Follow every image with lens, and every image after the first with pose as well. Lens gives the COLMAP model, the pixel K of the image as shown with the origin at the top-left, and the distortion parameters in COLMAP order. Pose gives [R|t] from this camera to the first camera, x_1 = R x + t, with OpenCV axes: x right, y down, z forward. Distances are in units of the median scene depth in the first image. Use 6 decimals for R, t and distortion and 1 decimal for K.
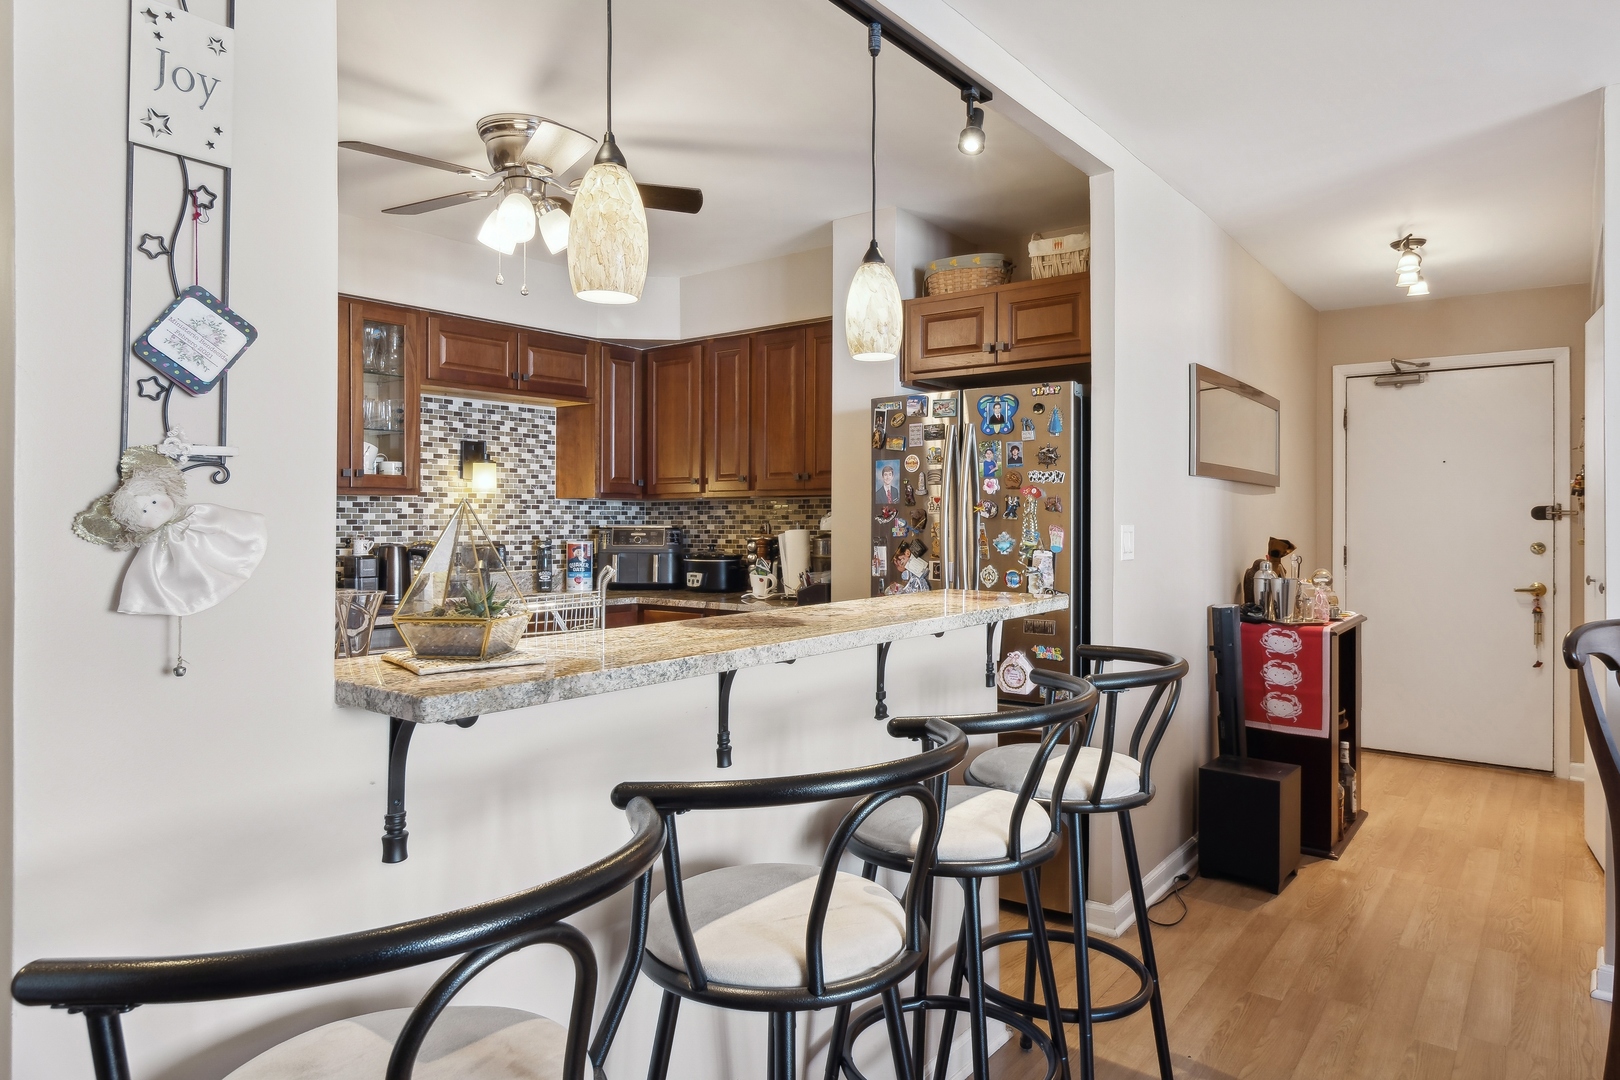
lens RADIAL K [[982.0, 0, 830.0], [0, 982.0, 514.0], [0, 0, 1]] dist [-0.016620, 0.000223]
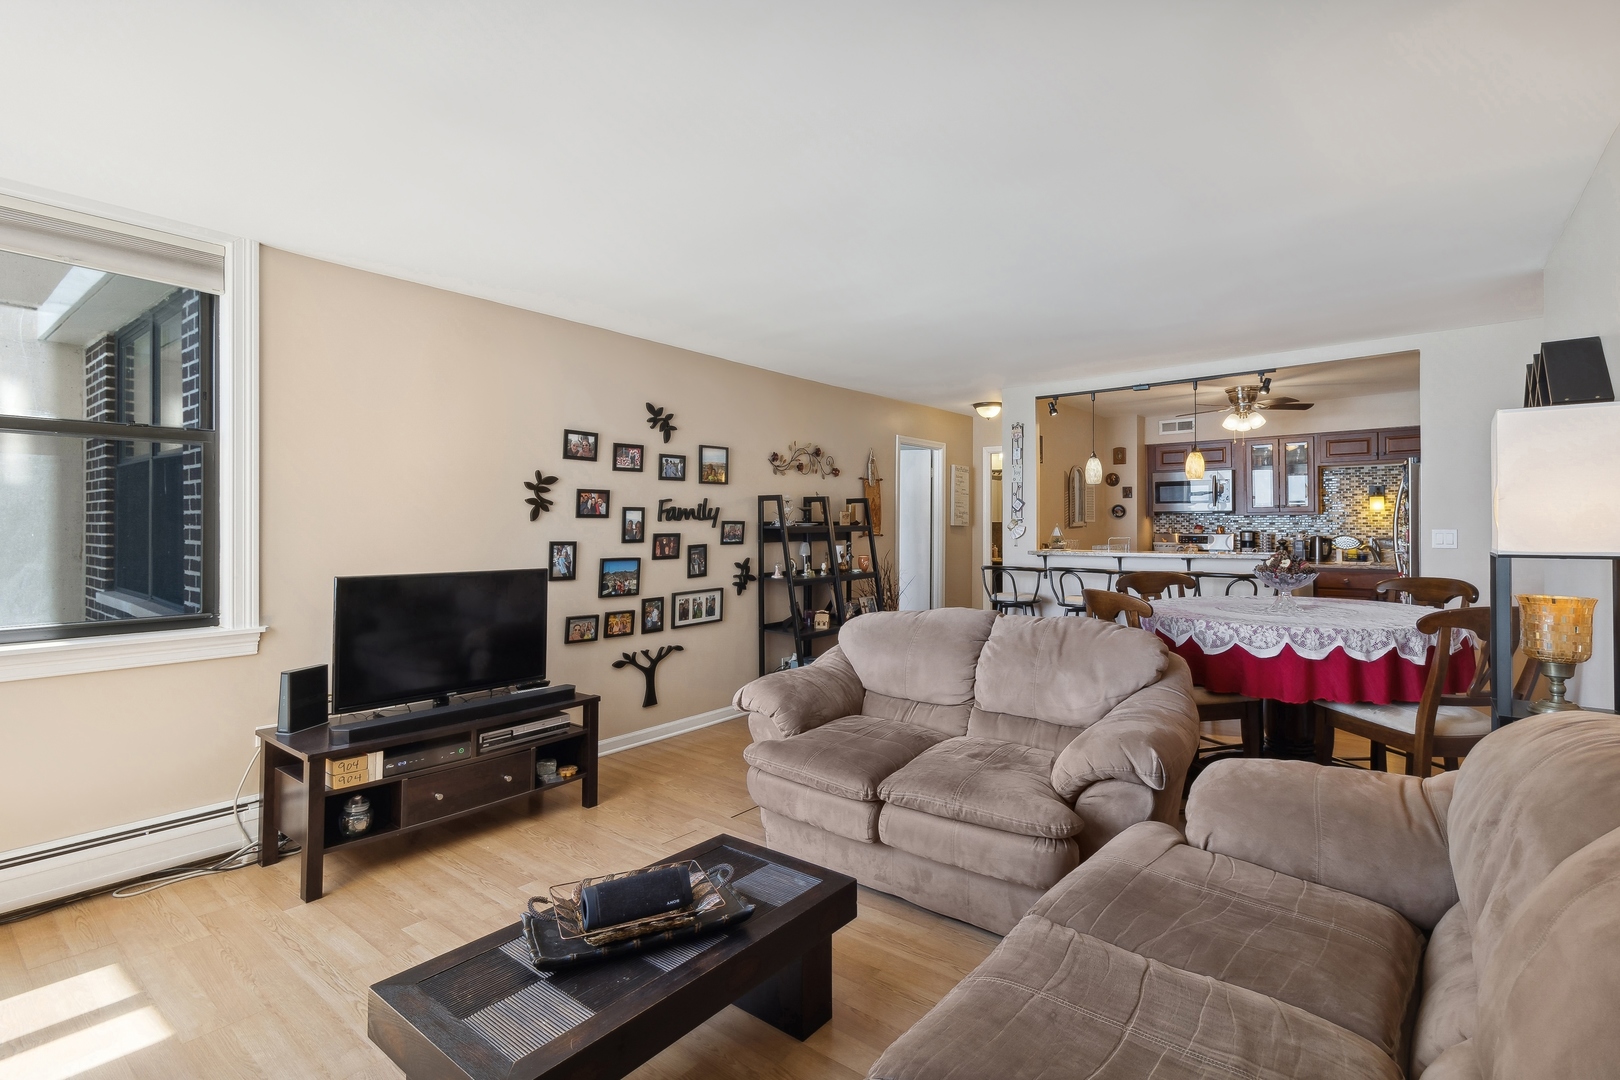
lens RADIAL K [[757.4, 0, 807.3], [0, 757.4, 516.9], [0, 0, 1]] dist [0.004157, 0.000860]
pose [[-0.032516, -0.009237, -0.999429, 1.193020], [0.012071, 0.999881, -0.009634, -0.009276], [0.999398, -0.012377, -0.032401, -0.114788]]
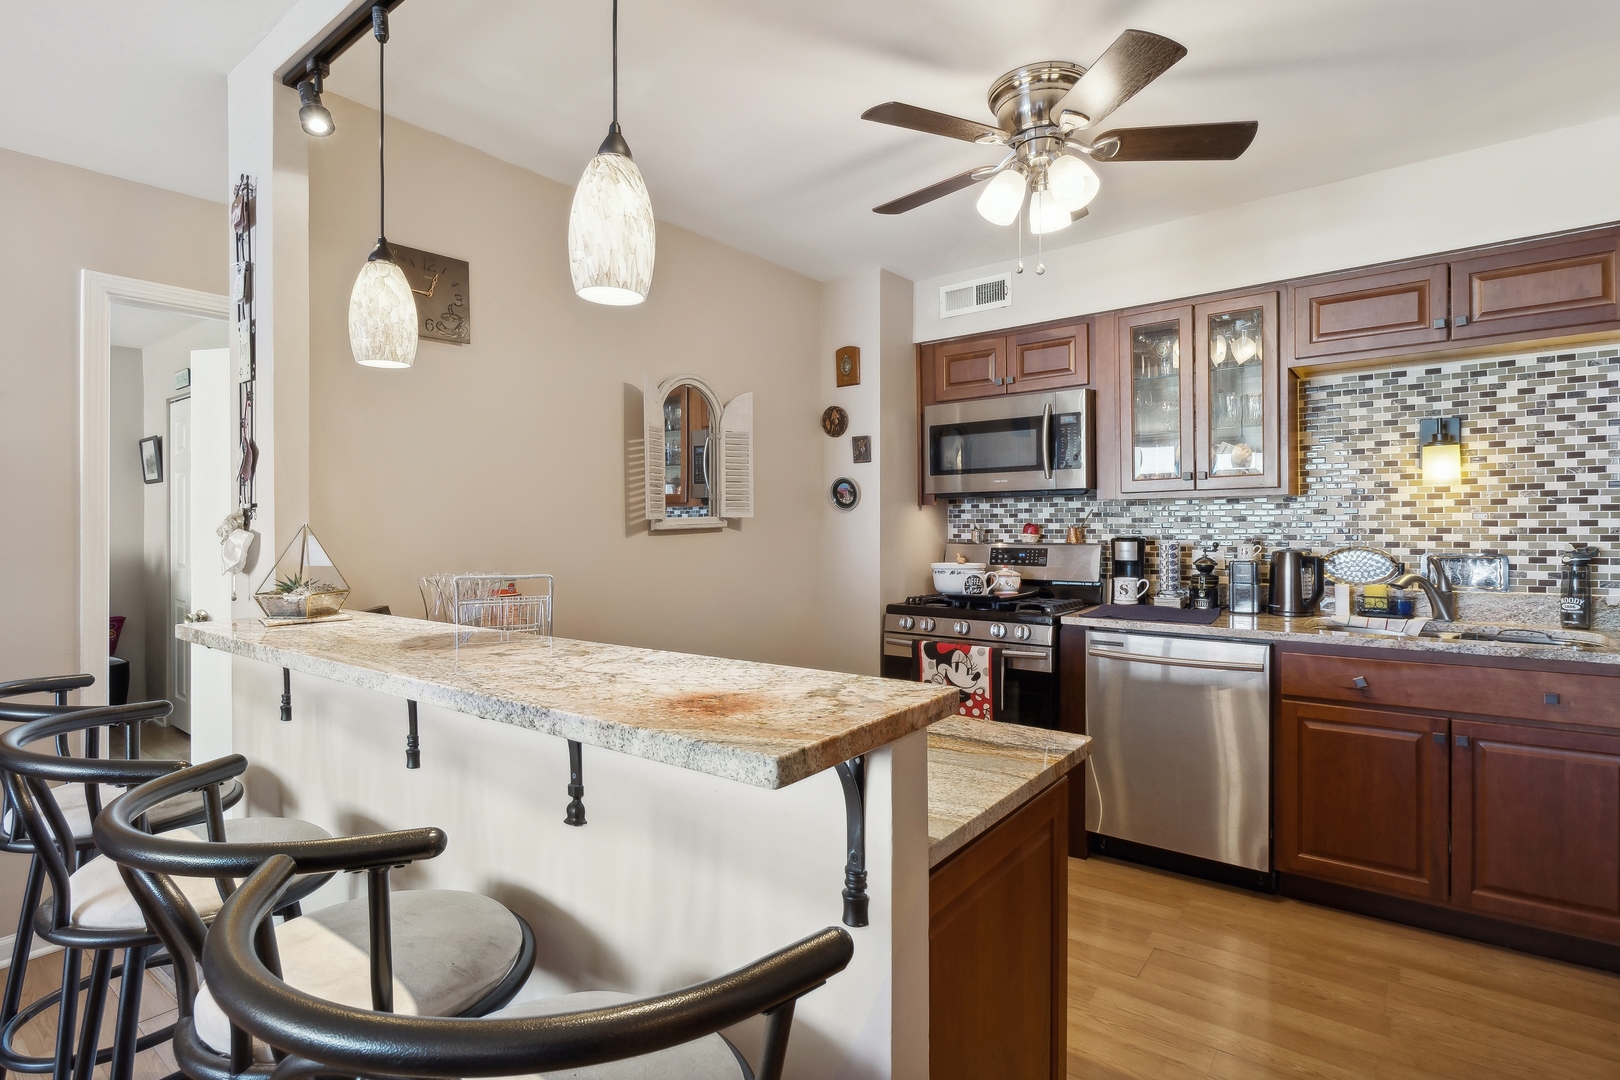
lens RADIAL K [[804.7, 0, 805.2], [0, 804.7, 531.7], [0, 0, 1]] dist [-0.002493, -0.000766]
pose [[-0.022991, 0.009967, -0.999686, 0.267126], [0.018029, 0.999792, 0.009553, -0.000533], [0.999573, -0.017804, -0.023166, 0.500870]]
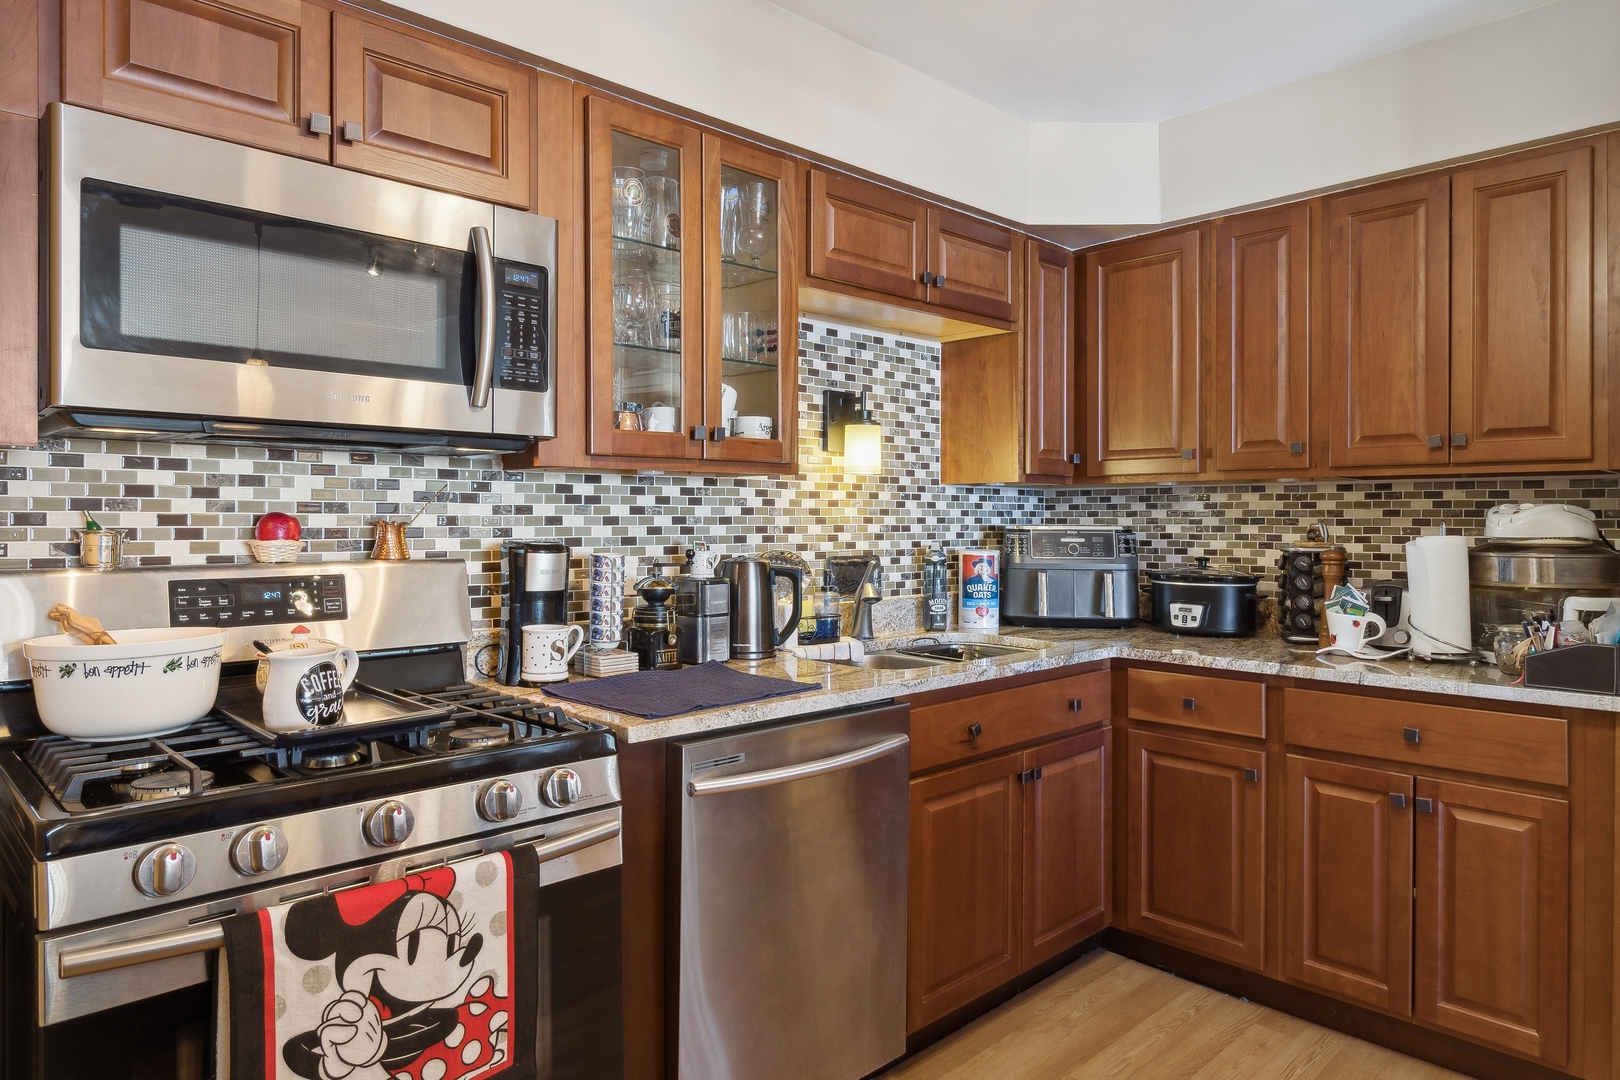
lens RADIAL K [[1005.1, 0, 826.2], [0, 1005.1, 515.7], [0, 0, 1]] dist [-0.003185, -0.002360]
pose [[0.988475, 0.001861, -0.151375, -0.267272], [-0.000935, 0.999980, 0.006183, 0.001156], [0.151383, -0.005971, 0.988457, 0.351973]]
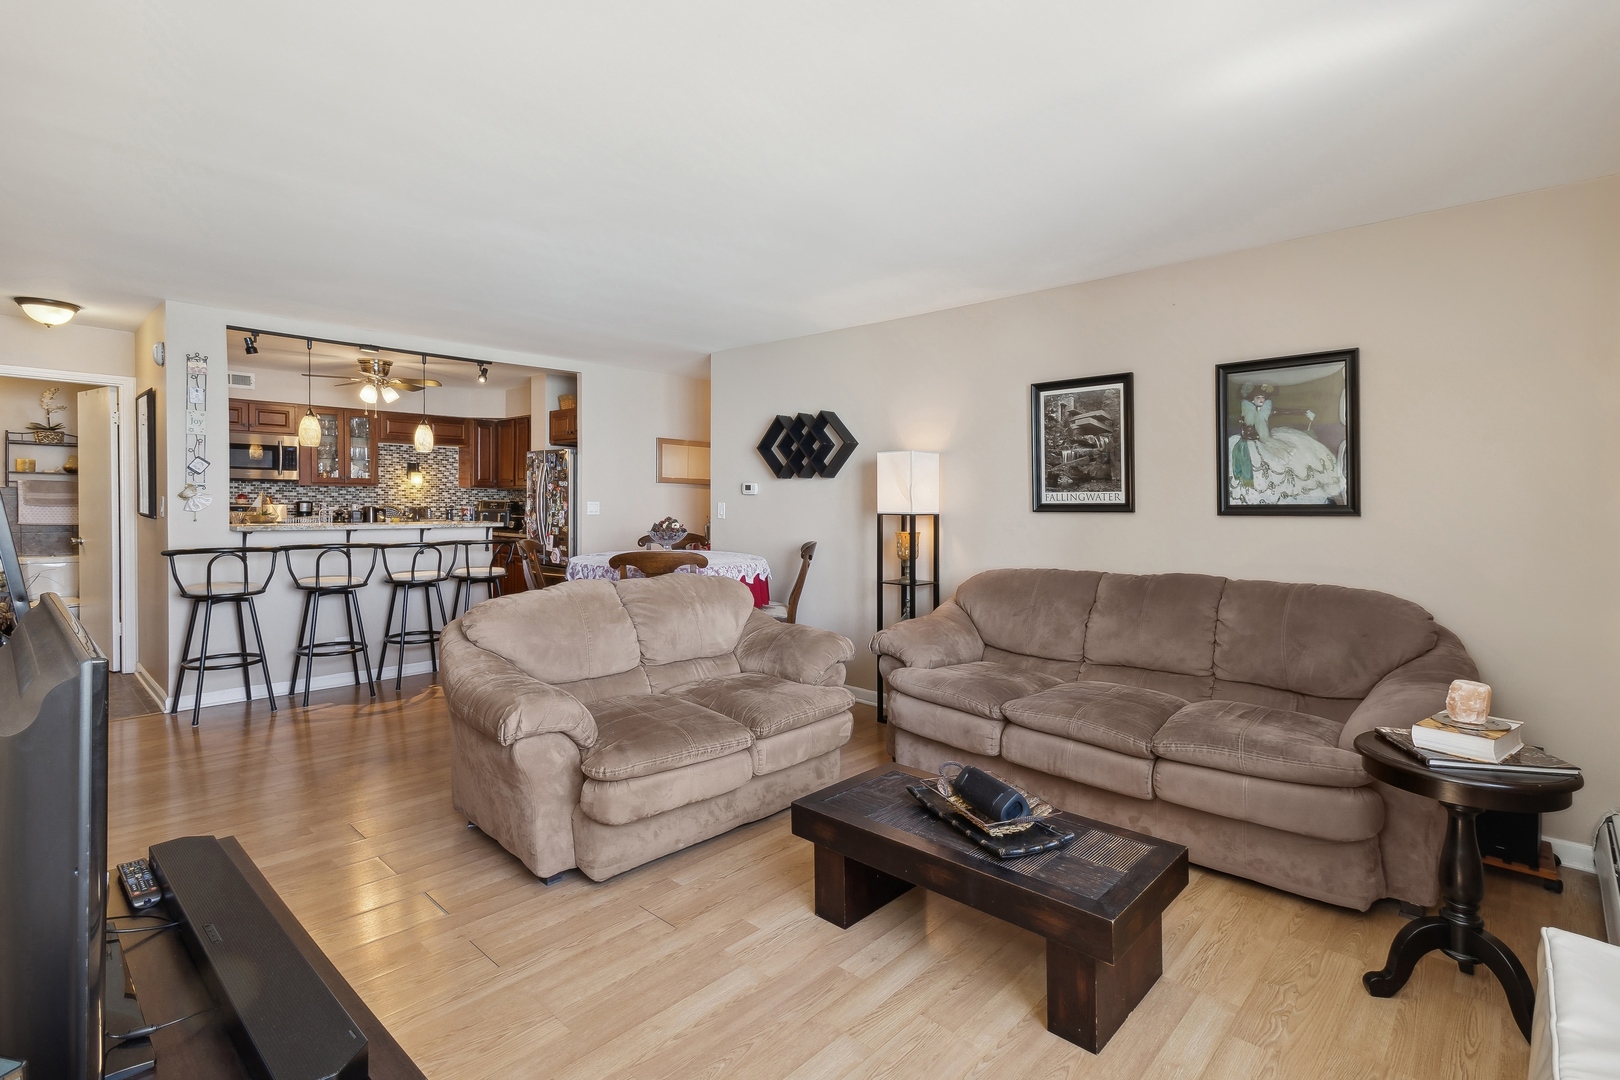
lens RADIAL K [[757.4, 0, 820.2], [0, 757.4, 509.9], [0, 0, 1]] dist [0.004157, 0.000860]
pose [[0.995072, 0.015393, -0.097955, 0.755084], [-0.013524, 0.999714, 0.019713, -0.010728], [0.098230, -0.018291, 0.994996, -0.683933]]
